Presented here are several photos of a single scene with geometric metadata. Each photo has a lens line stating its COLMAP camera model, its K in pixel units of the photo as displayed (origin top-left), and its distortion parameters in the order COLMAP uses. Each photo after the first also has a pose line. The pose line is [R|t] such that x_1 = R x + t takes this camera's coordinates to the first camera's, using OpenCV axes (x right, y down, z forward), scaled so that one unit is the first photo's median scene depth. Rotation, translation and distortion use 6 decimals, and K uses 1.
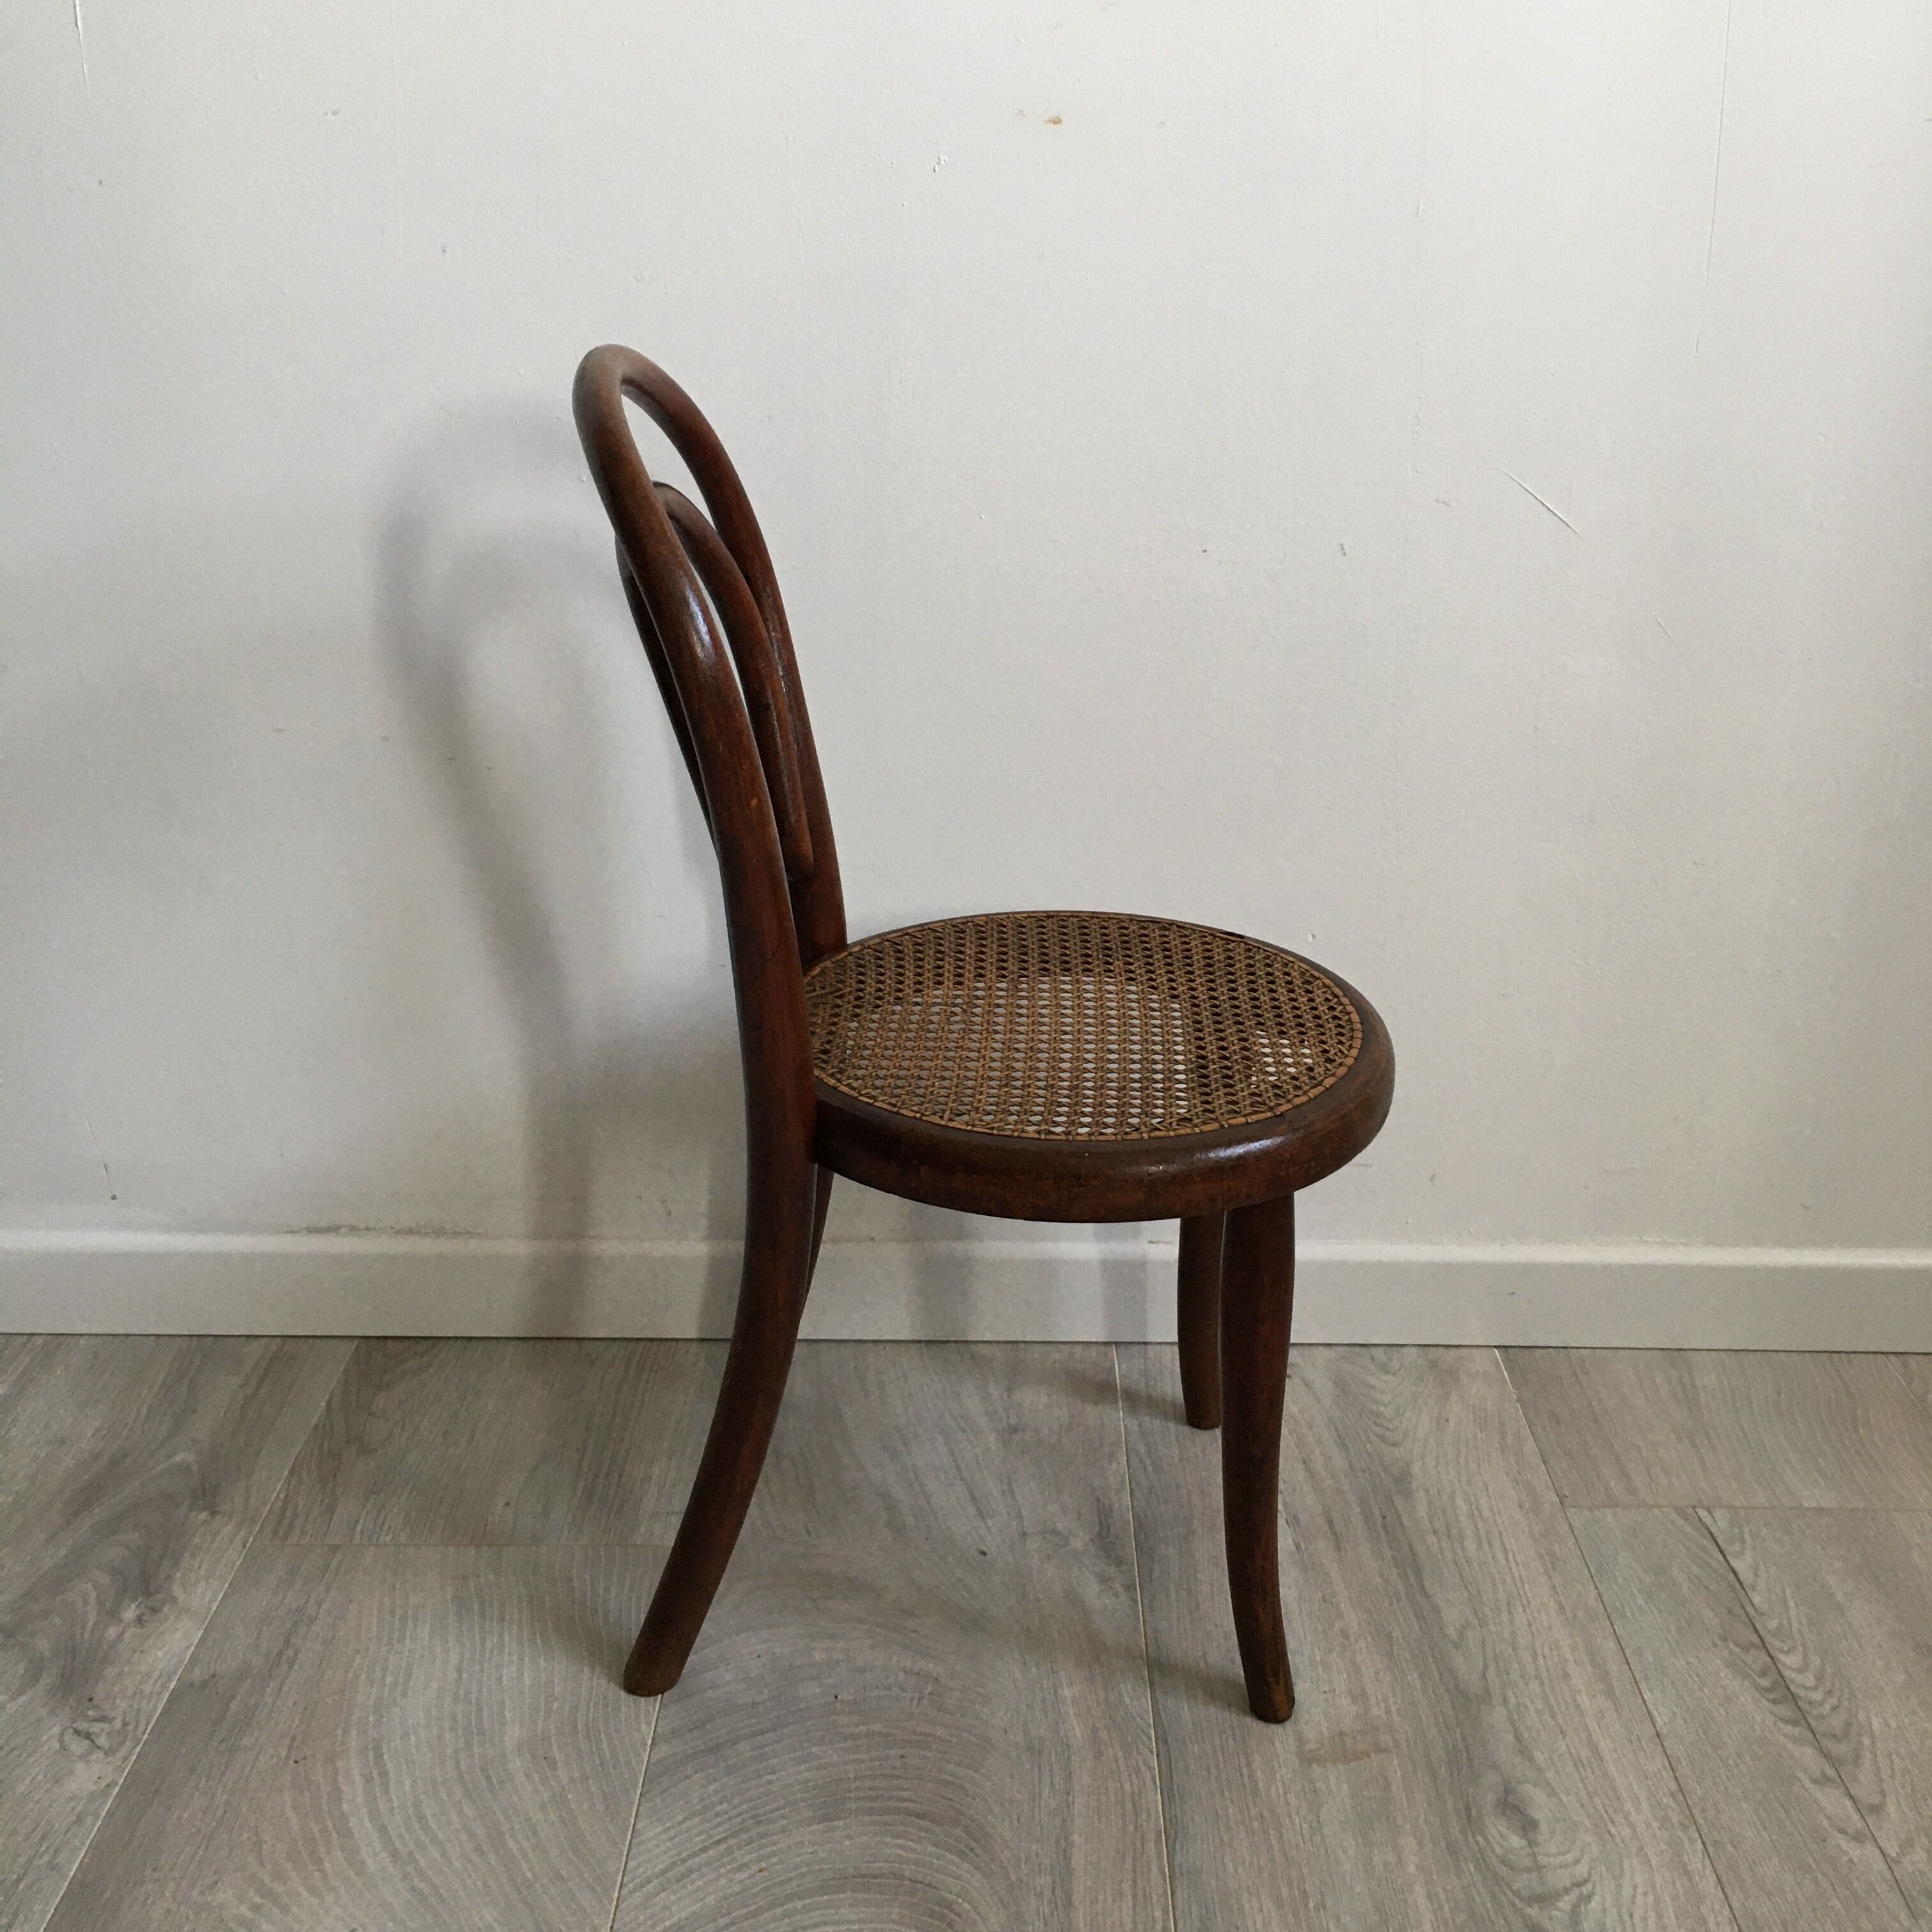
lens RADIAL K [[2213.8, 0, 970.5], [0, 2213.8, 960.0], [0, 0, 1]] dist [0.042229, 0.000000]
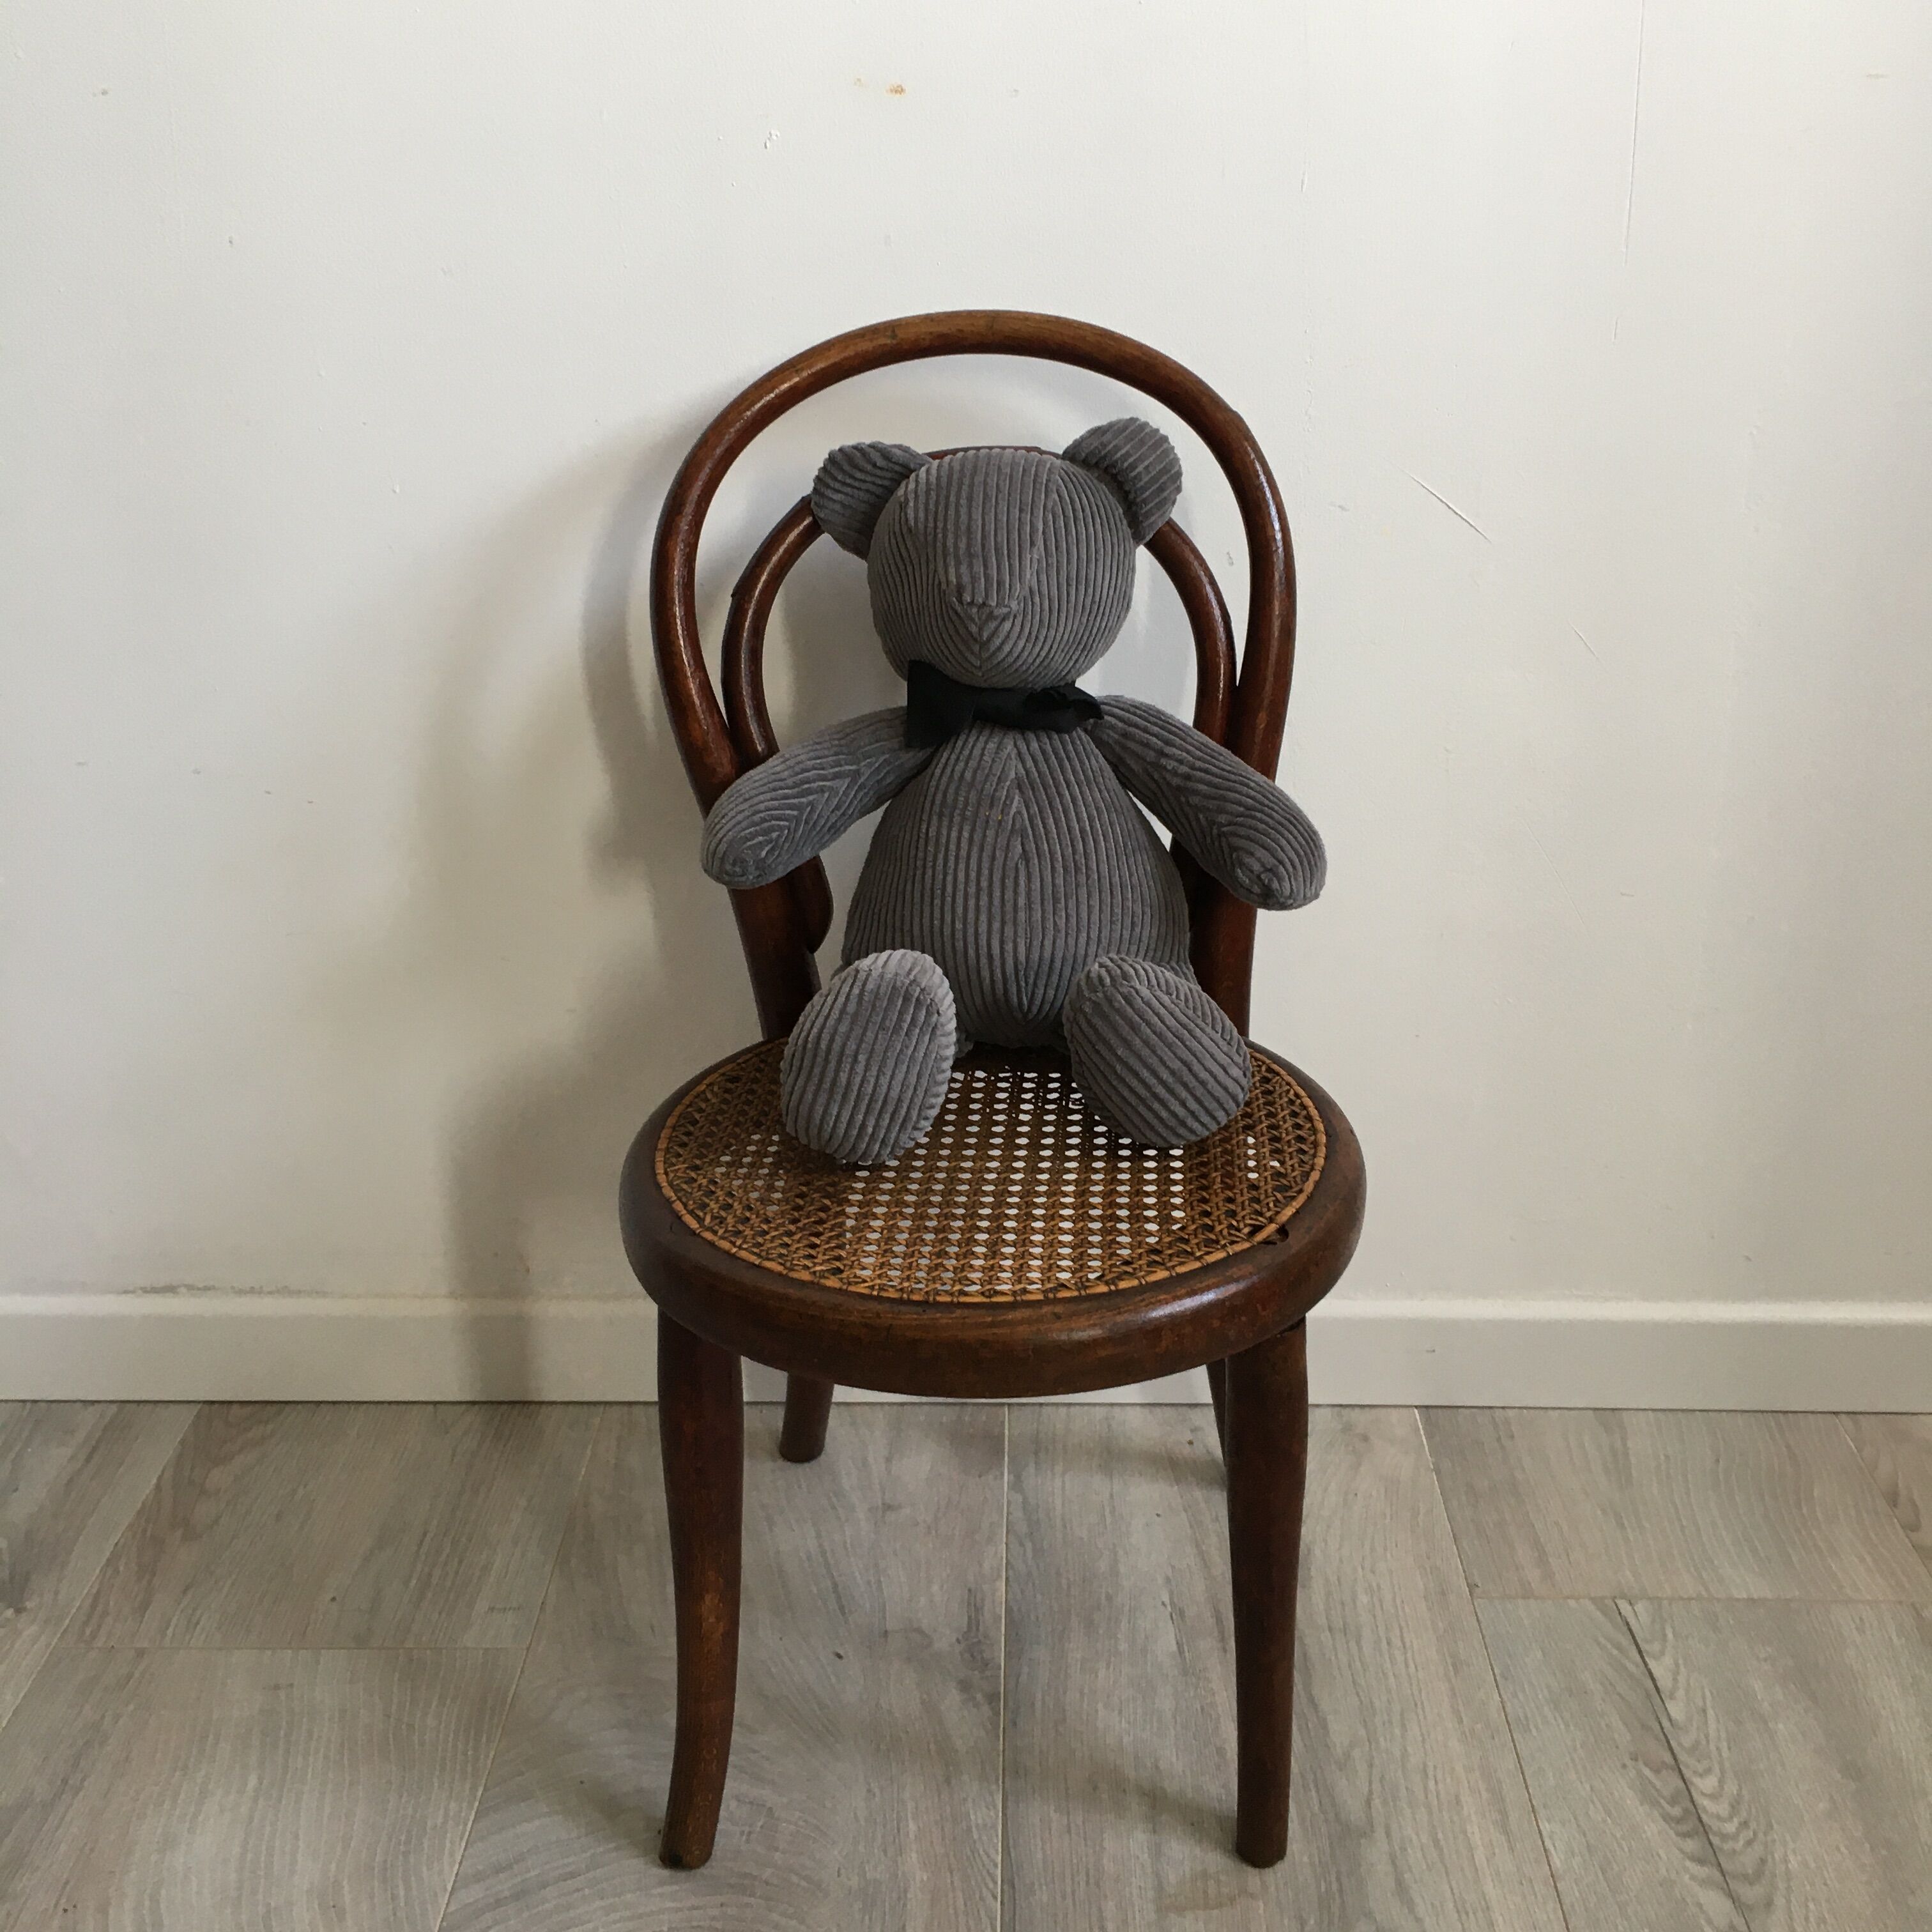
lens RADIAL K [[2213.8, 0, 970.5], [0, 2213.8, 967.9], [0, 0, 1]] dist [0.042229, 0.000000]
pose [[0.999803, -0.007362, -0.018443, 0.082104], [0.008017, 0.999331, 0.035673, -0.053481], [0.018168, -0.035814, 0.999193, 0.088011]]
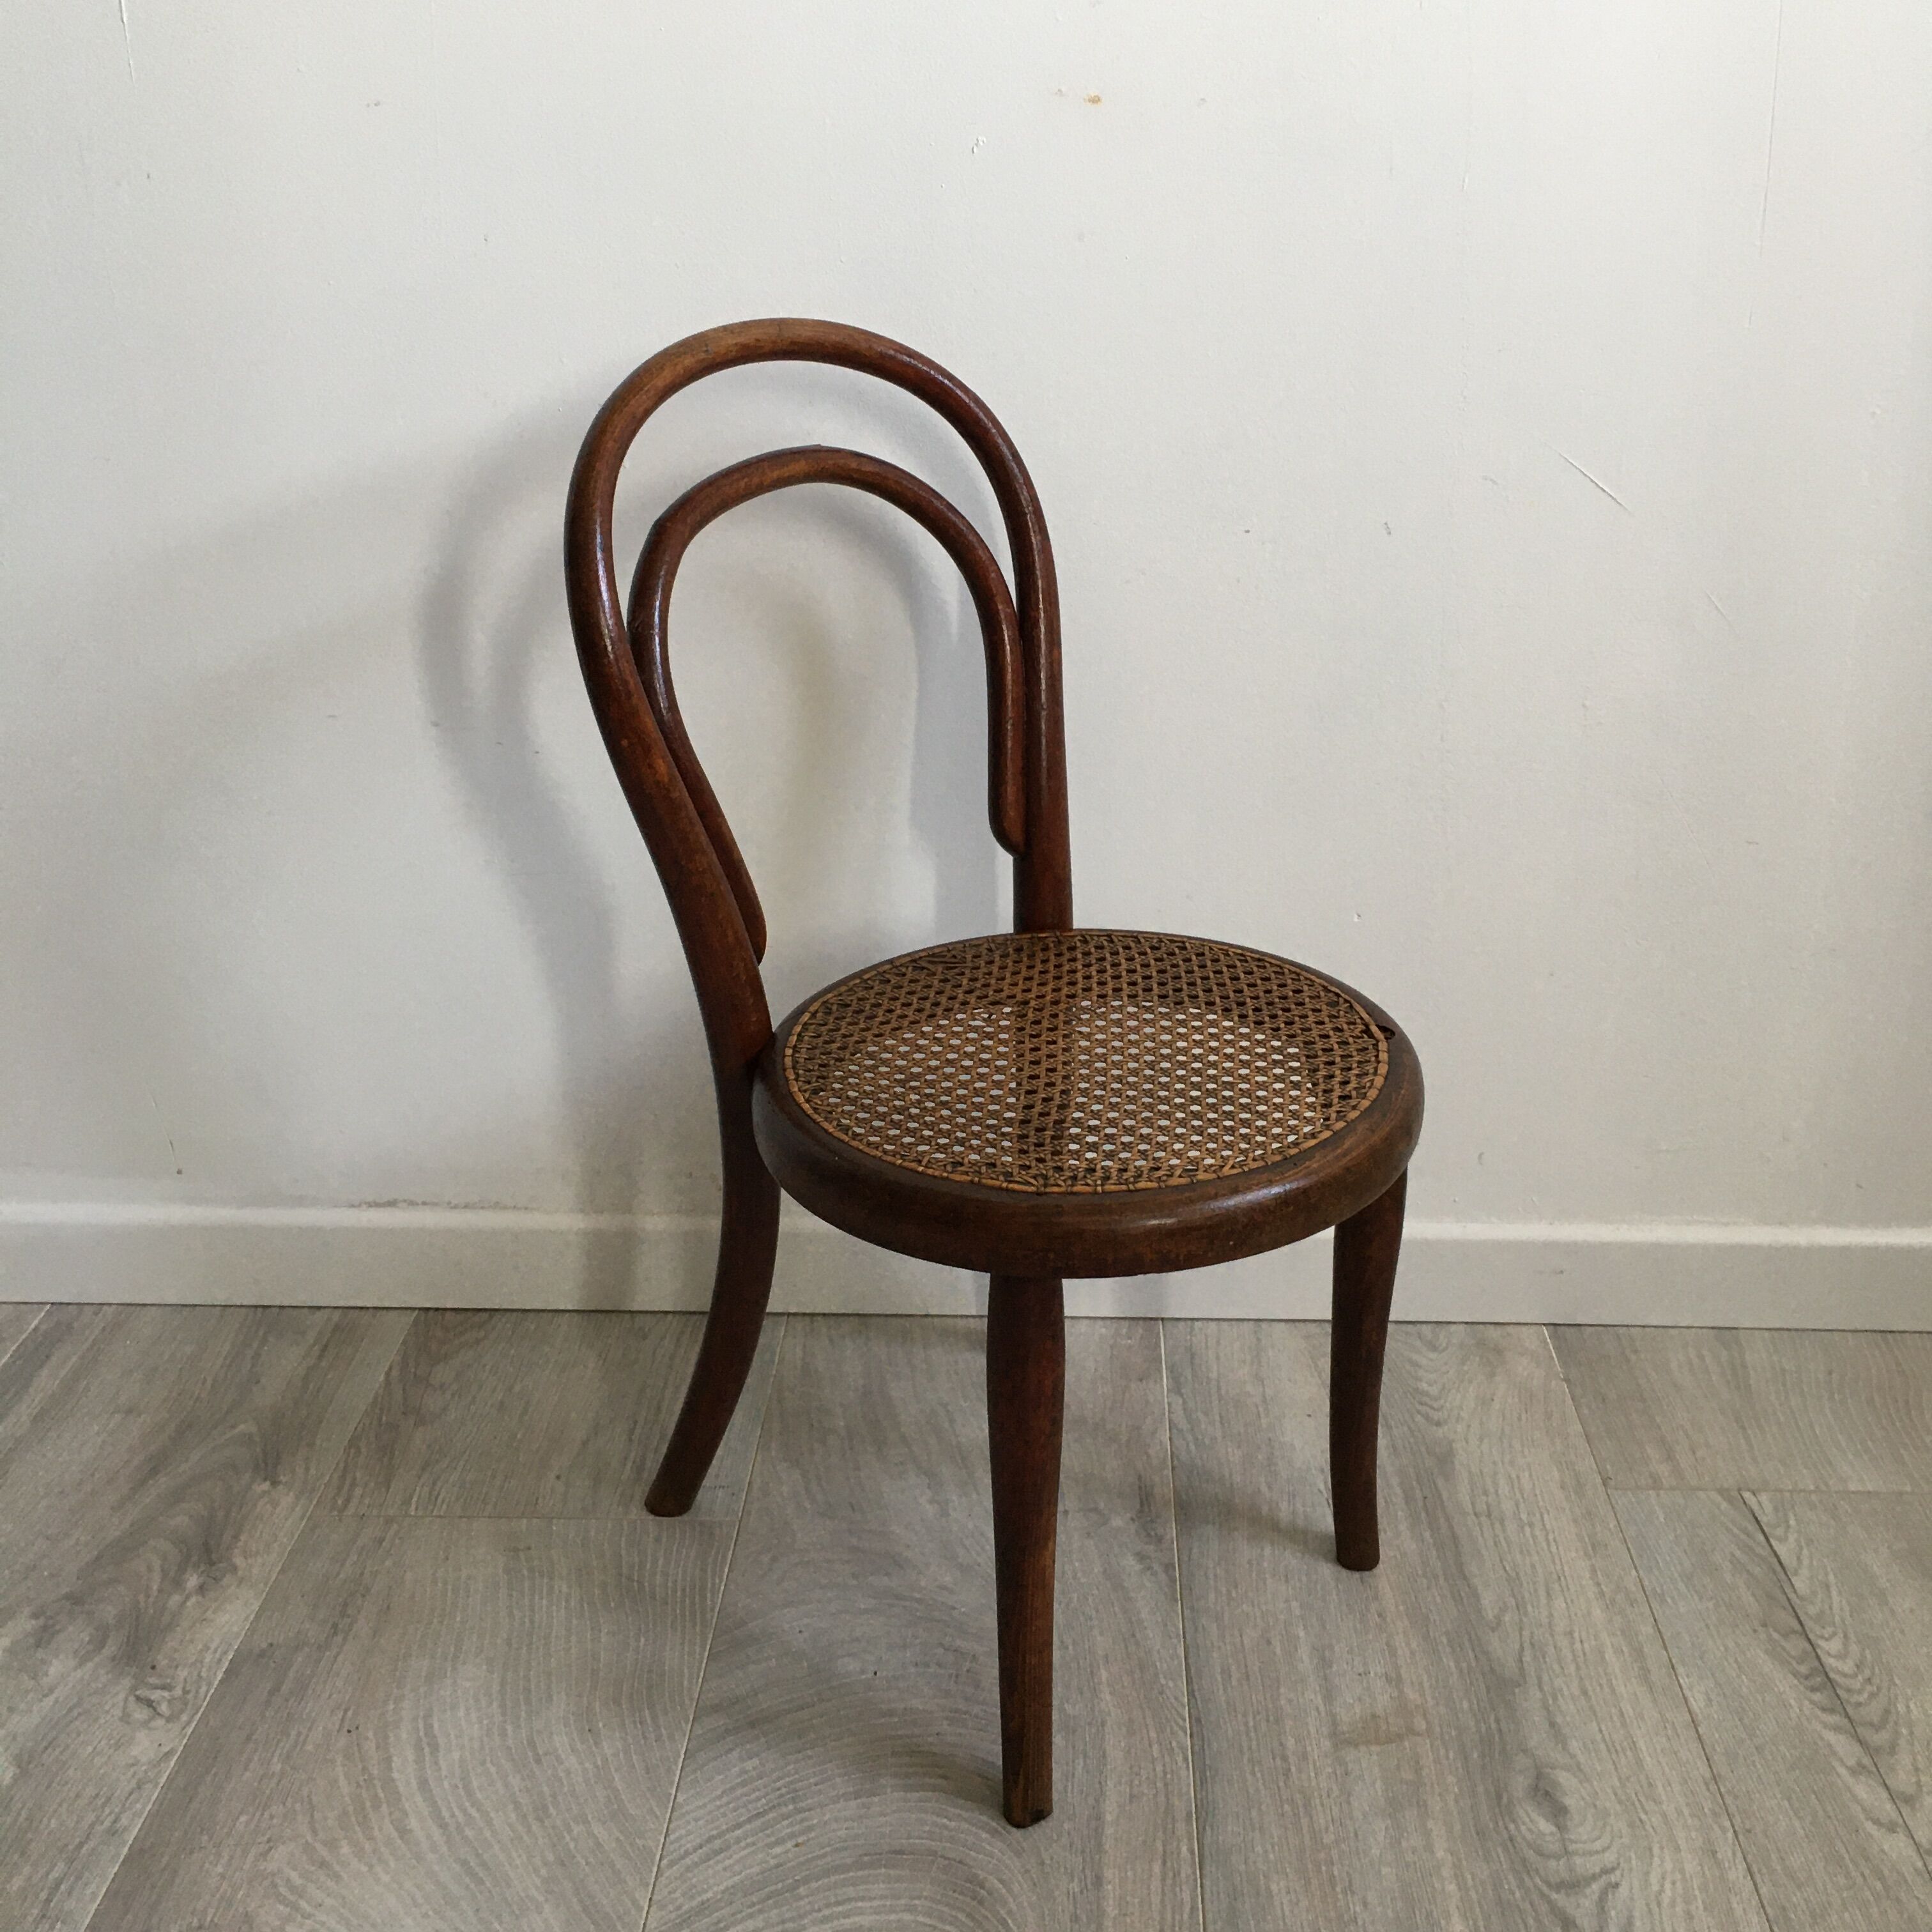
lens RADIAL K [[2213.8, 0, 971.5], [0, 2213.8, 961.2], [0, 0, 1]] dist [0.042229, 0.000000]
pose [[0.999263, -0.001126, -0.038372, 0.021361], [0.002124, 0.999660, 0.025969, -0.018774], [0.038330, -0.026032, 0.998926, -0.003950]]
